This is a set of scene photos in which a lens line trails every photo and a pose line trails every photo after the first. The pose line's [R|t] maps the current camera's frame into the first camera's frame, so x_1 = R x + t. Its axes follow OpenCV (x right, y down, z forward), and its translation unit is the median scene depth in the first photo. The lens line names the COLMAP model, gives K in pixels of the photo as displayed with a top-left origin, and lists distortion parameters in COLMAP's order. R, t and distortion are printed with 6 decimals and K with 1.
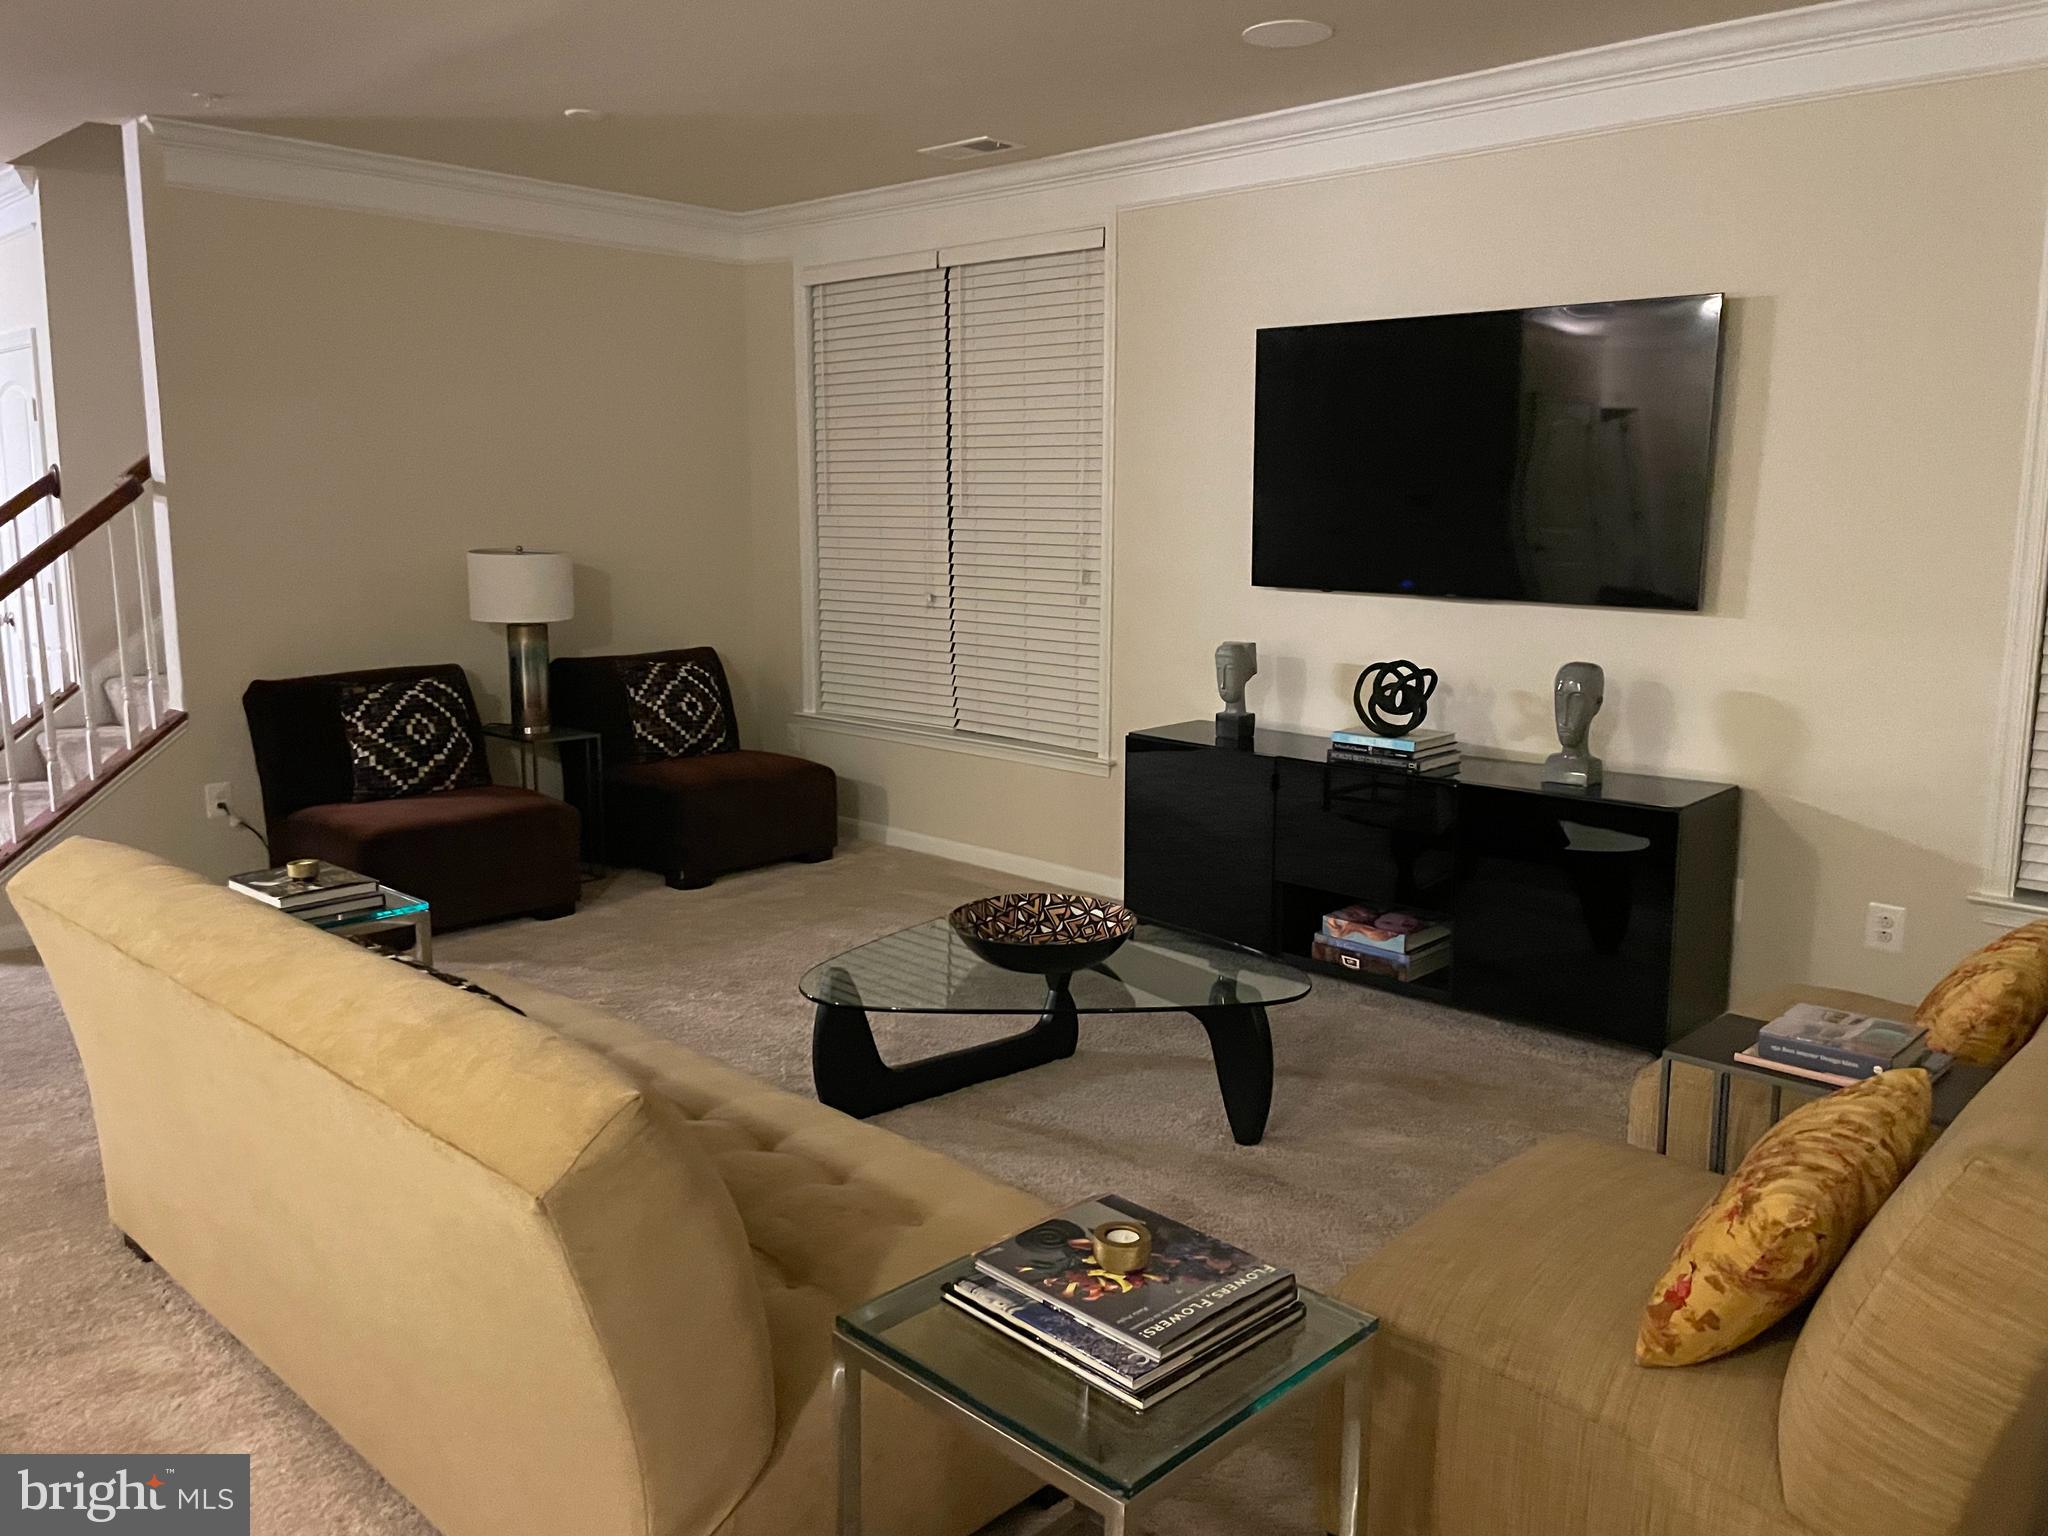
lens RADIAL K [[1624.1, 0, 1028.3], [0, 1624.1, 764.4], [0, 0, 1]] dist [0.039788, -0.029352]
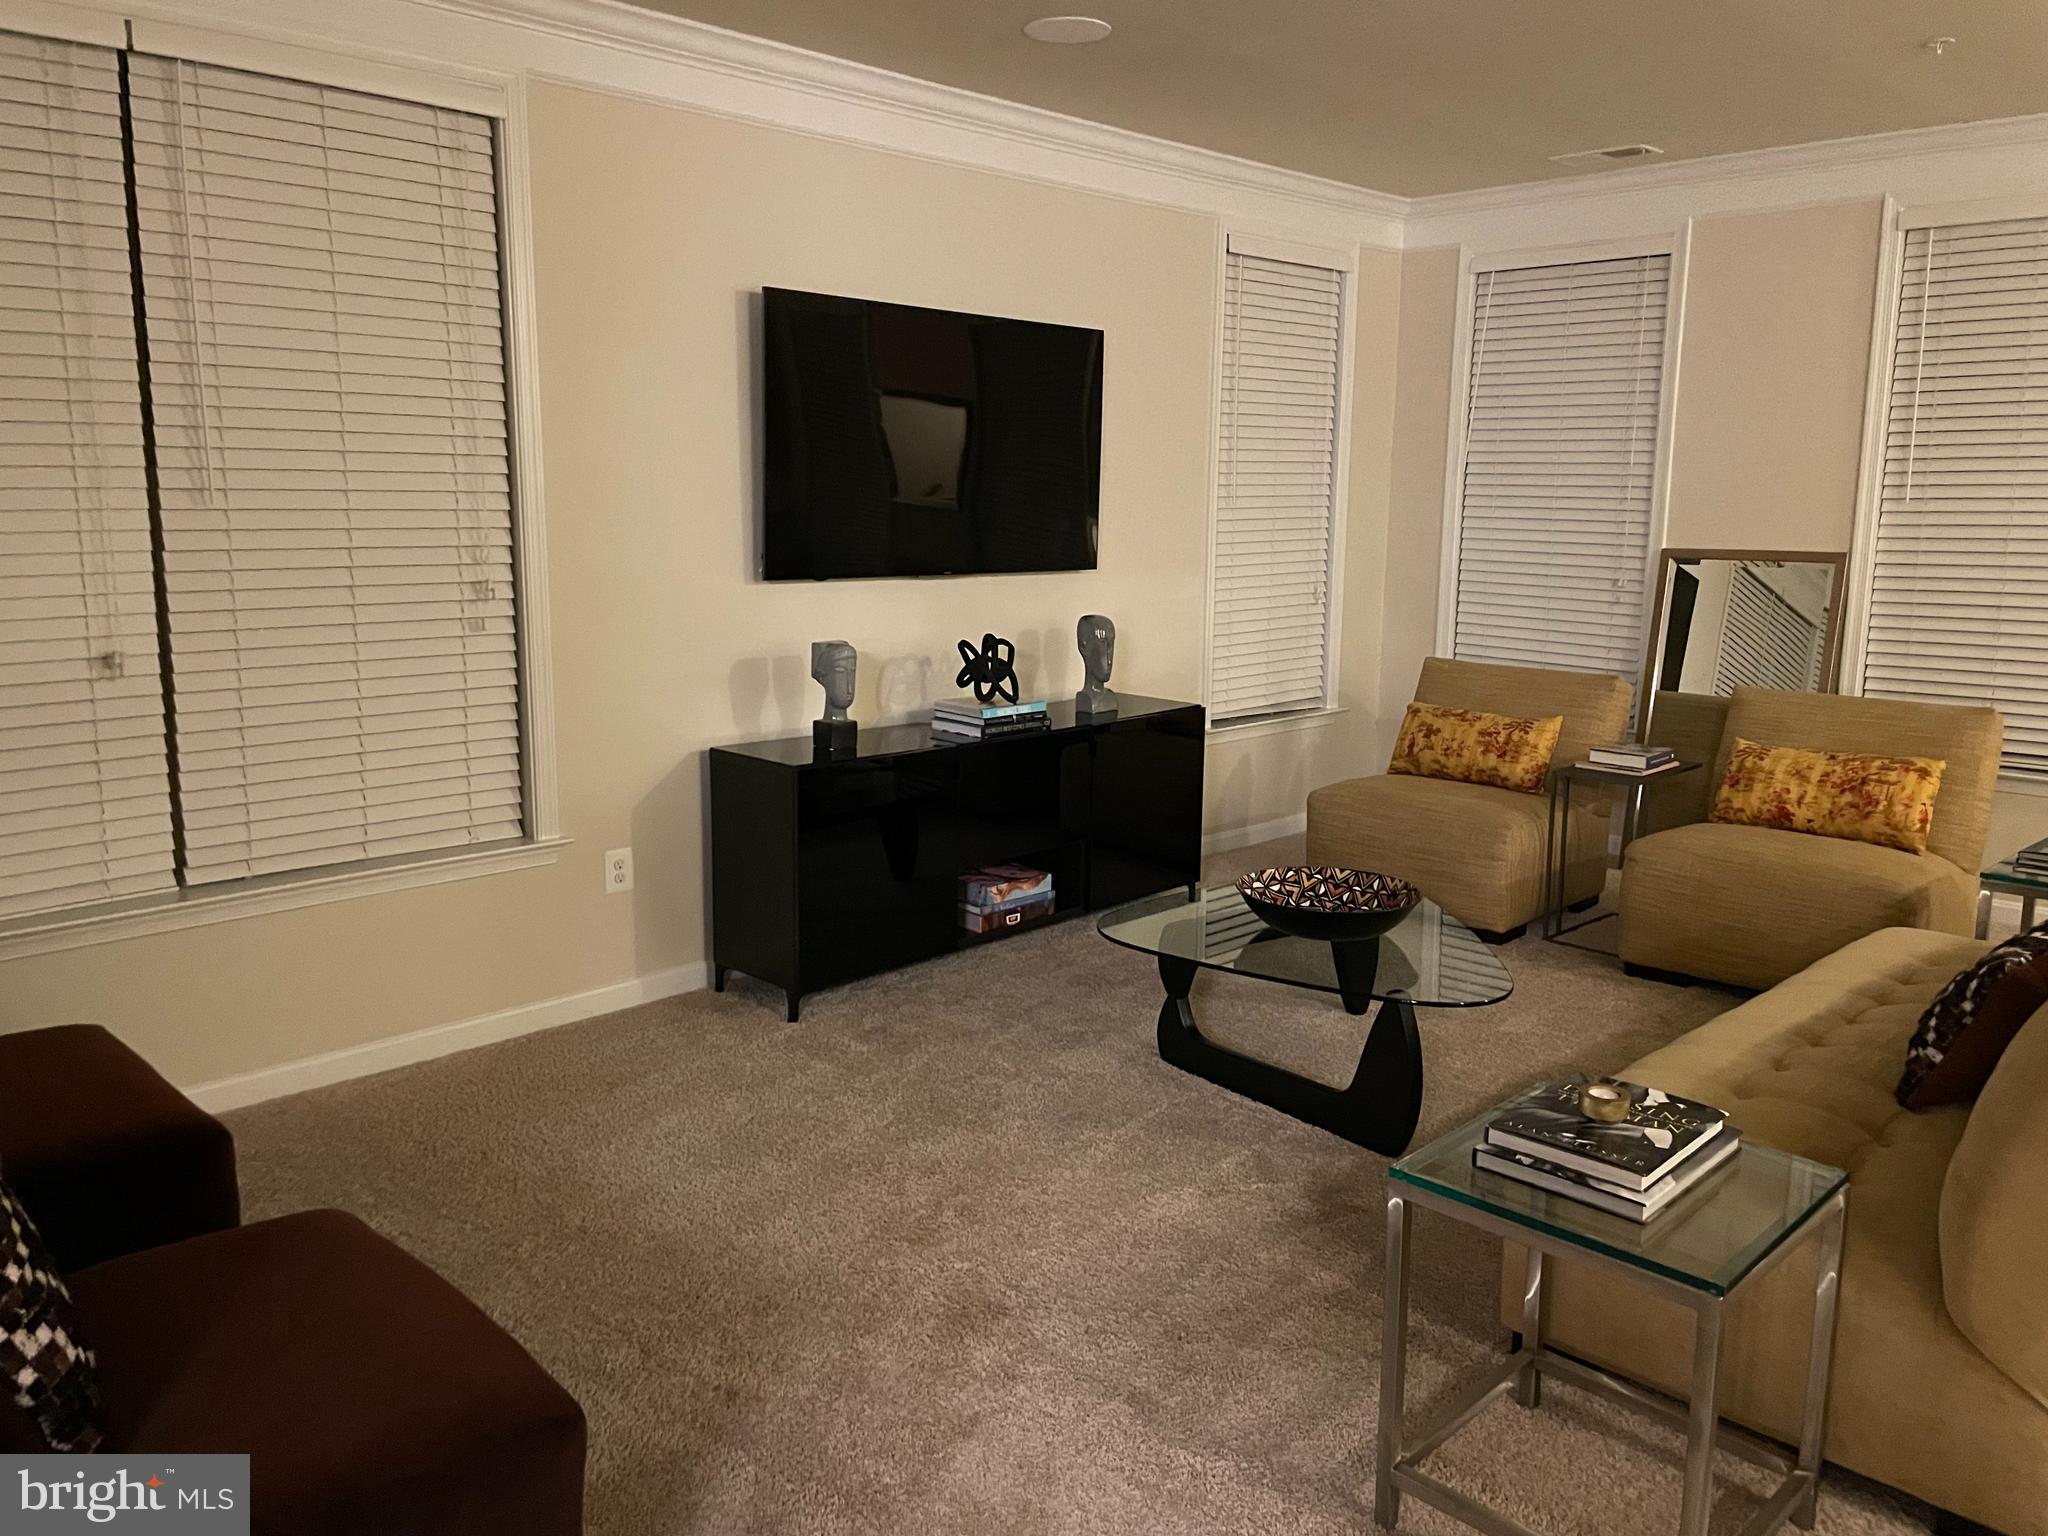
lens RADIAL K [[1624.1, 0, 1028.1], [0, 1624.1, 773.7], [0, 0, 1]] dist [0.039788, -0.029352]
pose [[-0.019574, -0.184553, 0.982628, -0.825919], [0.151429, 0.970931, 0.185373, -0.165623], [-0.988274, 0.152427, 0.008942, 0.958189]]
